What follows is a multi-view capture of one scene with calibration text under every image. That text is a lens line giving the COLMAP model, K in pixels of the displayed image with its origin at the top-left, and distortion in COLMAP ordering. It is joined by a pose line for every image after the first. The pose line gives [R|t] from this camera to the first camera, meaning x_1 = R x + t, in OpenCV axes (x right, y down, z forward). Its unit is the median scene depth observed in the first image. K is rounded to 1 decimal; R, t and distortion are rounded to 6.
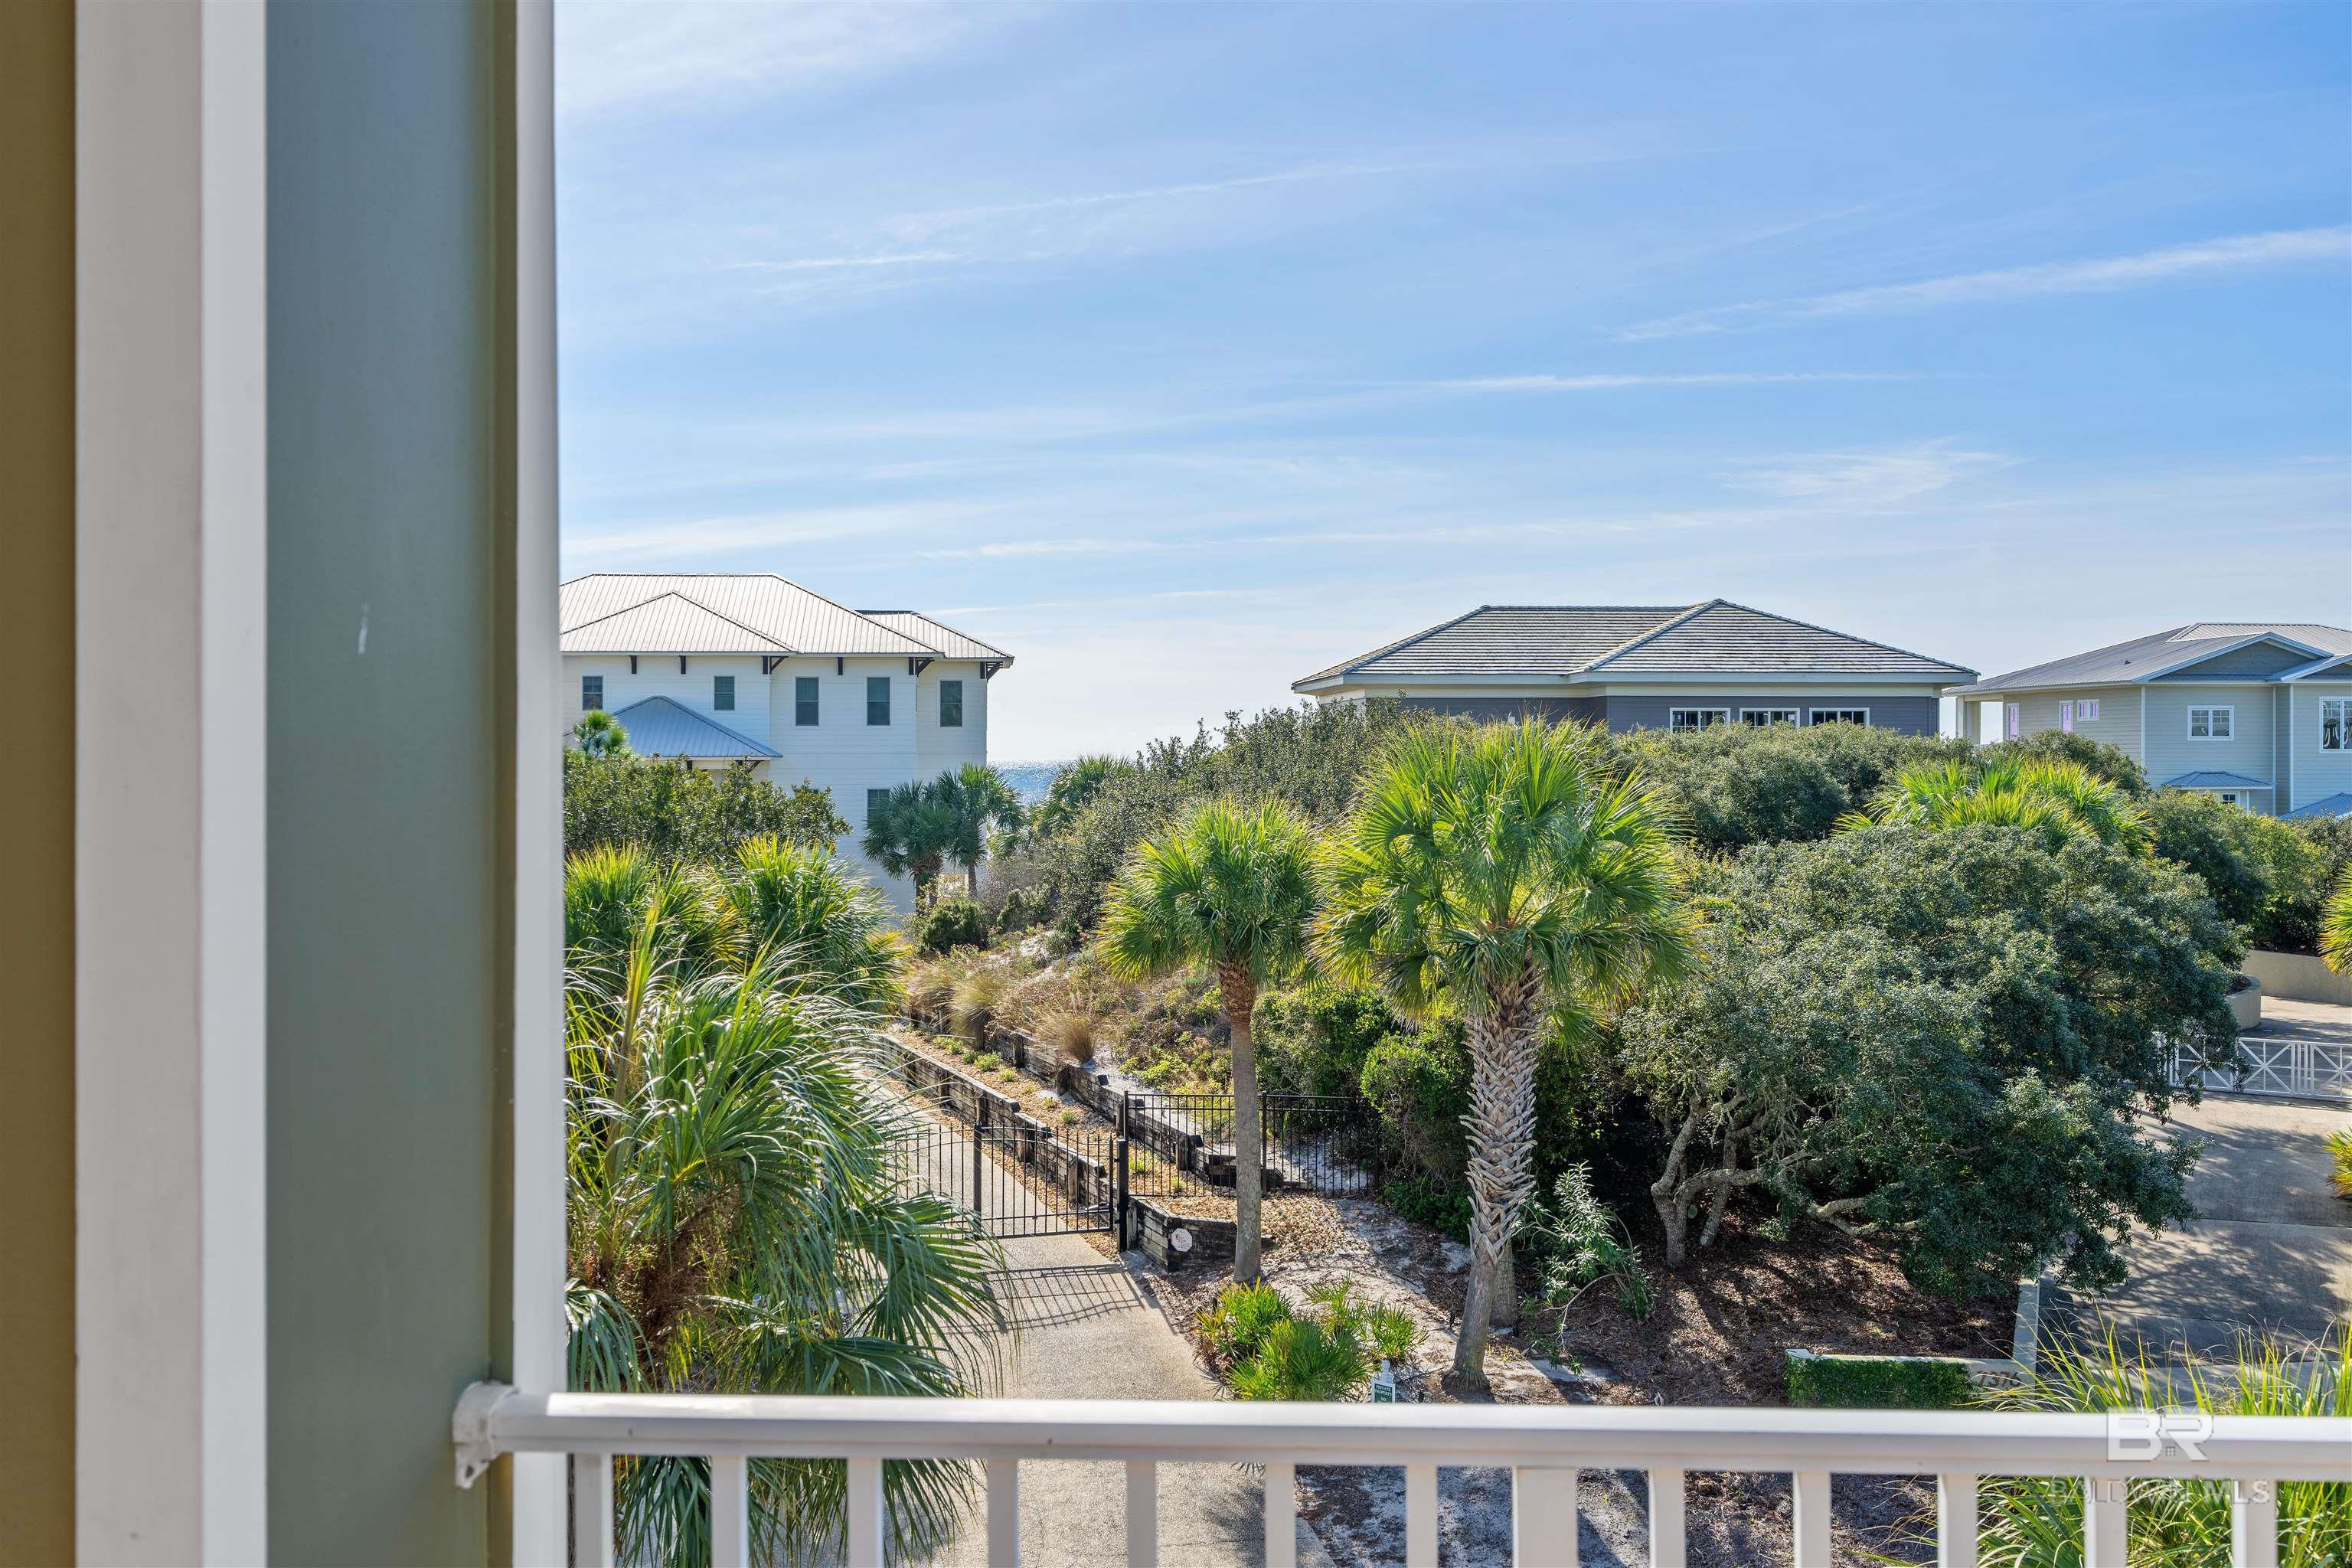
lens RADIAL K [[2341.4, 0, 1172.5], [0, 2341.4, 758.1], [0, 0, 1]] dist [0.040884, 0.000000]
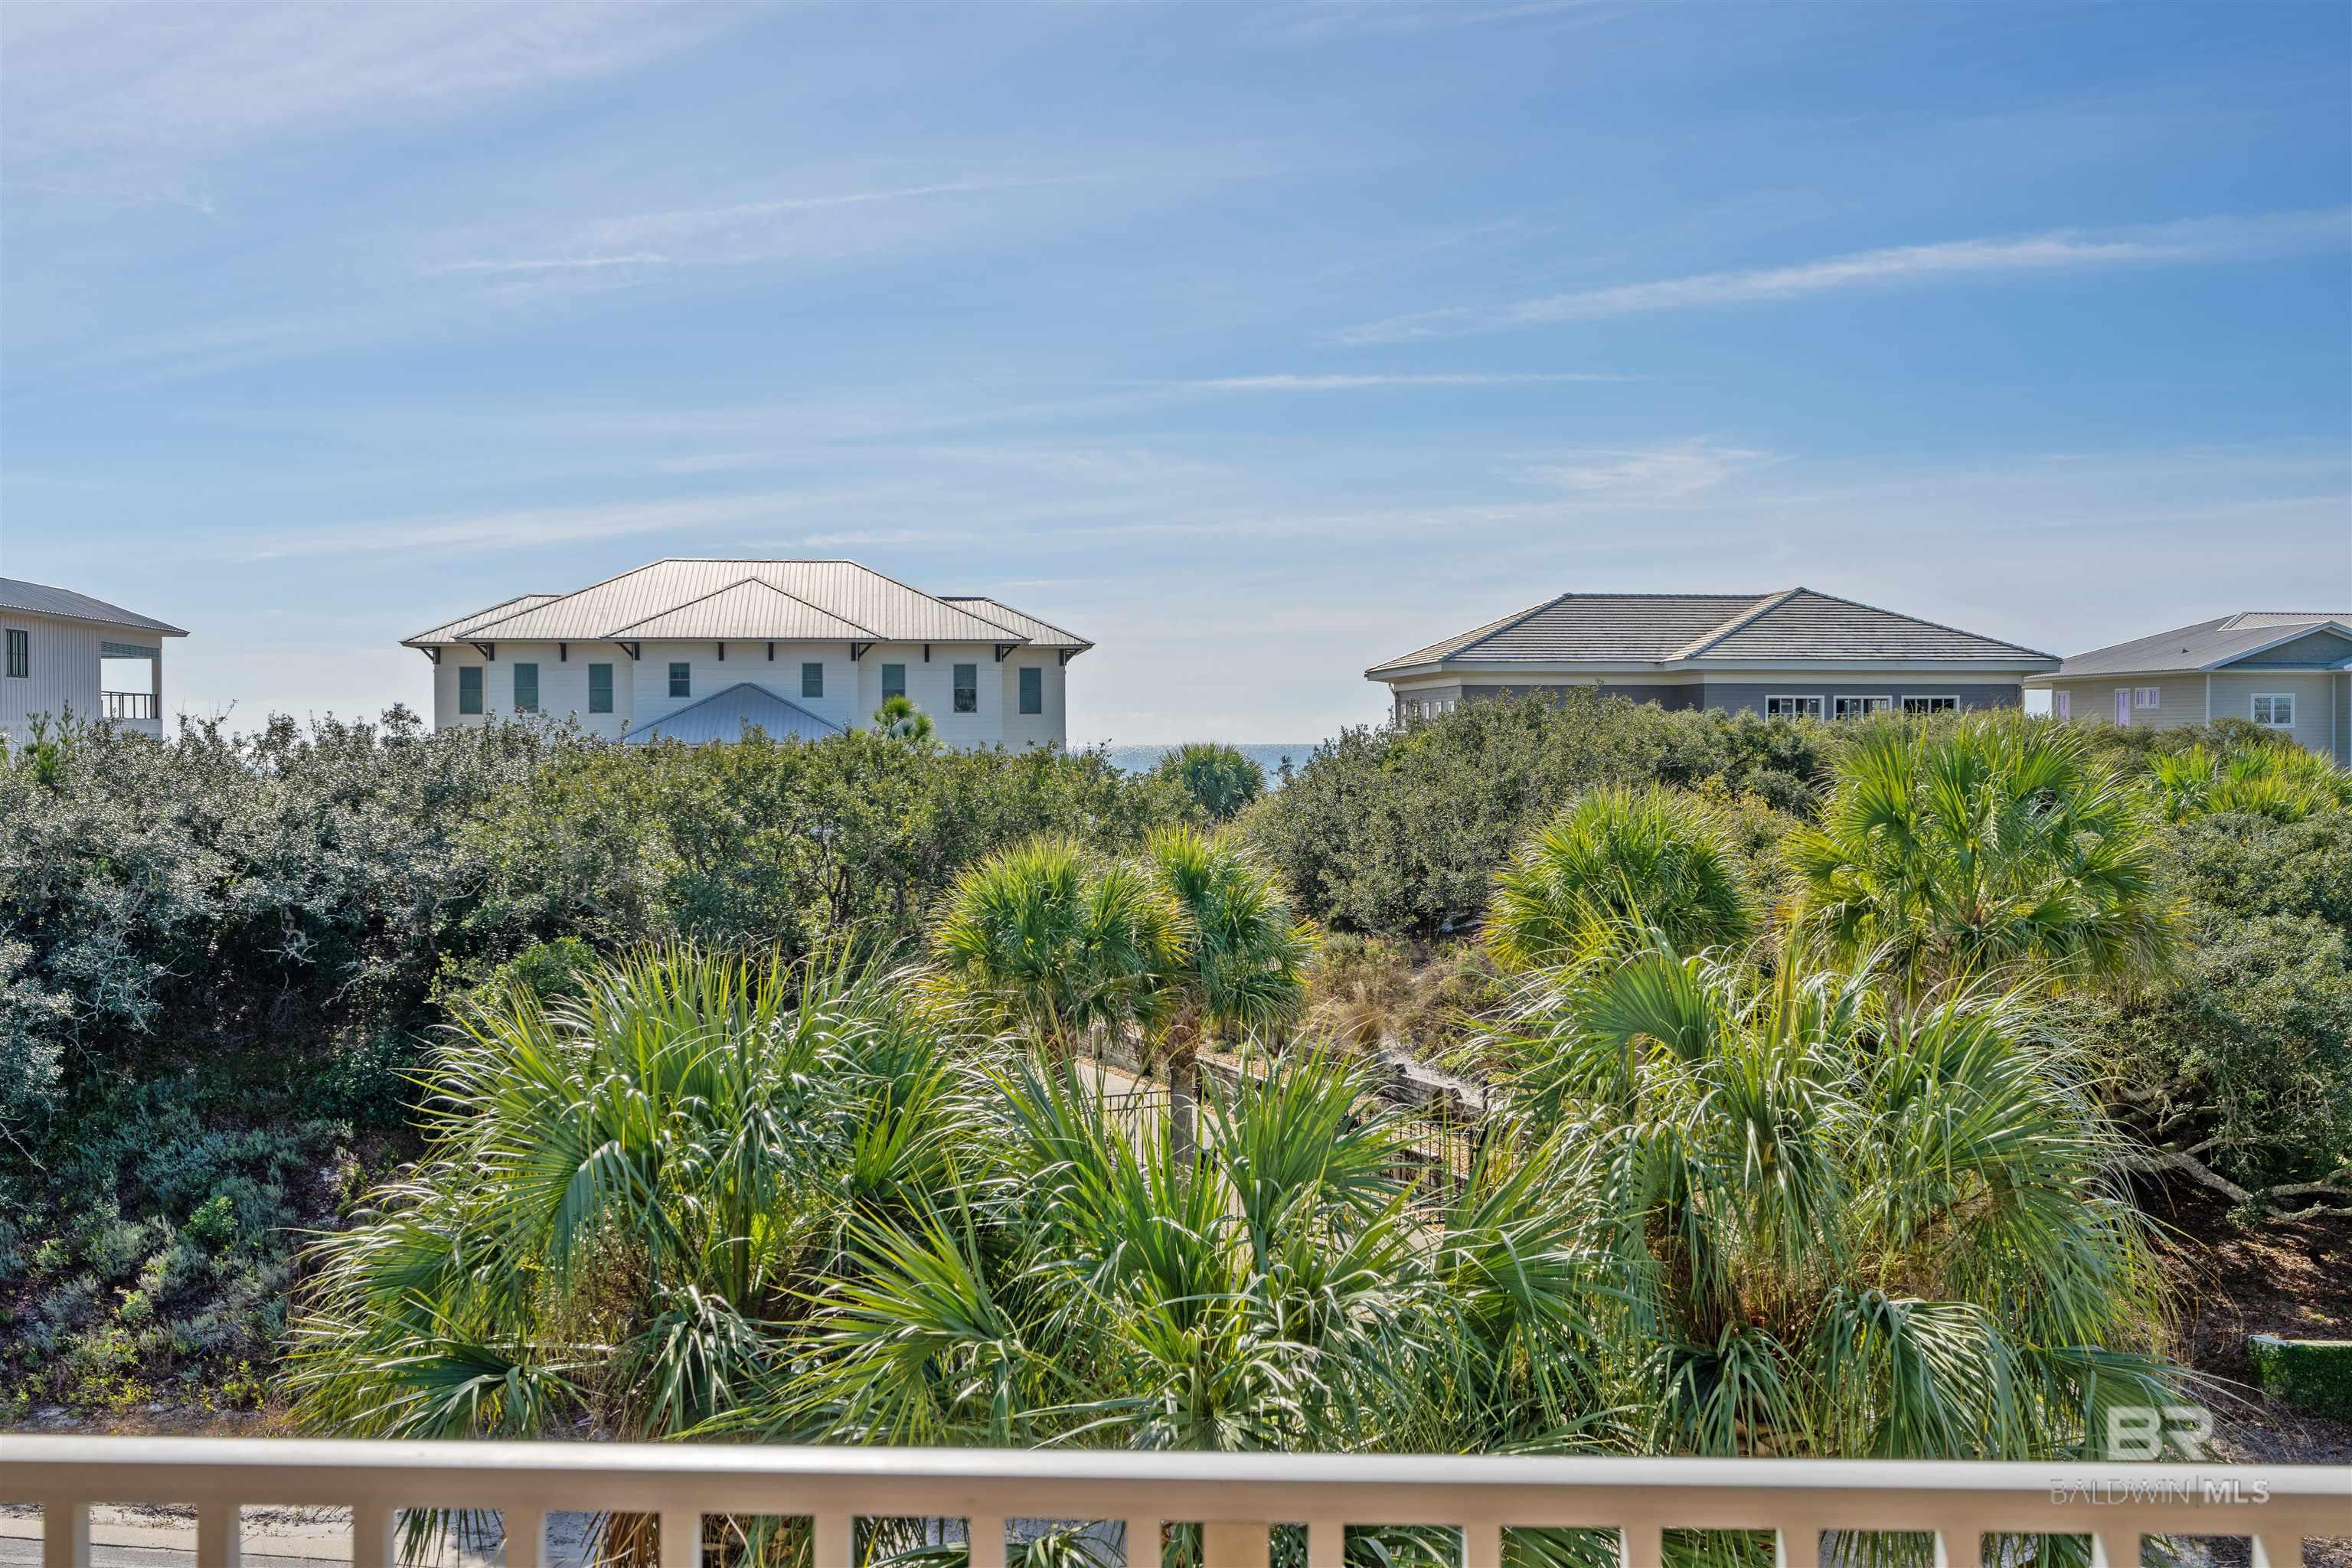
lens RADIAL K [[2341.4, 0, 1109.2], [0, 2341.4, 750.8], [0, 0, 1]] dist [0.040884, 0.000000]
pose [[0.999333, -0.000062, 0.036522, -0.104544], [-0.000036, 0.999996, 0.002660, -0.000359], [-0.036522, -0.002660, 0.999329, 0.002999]]
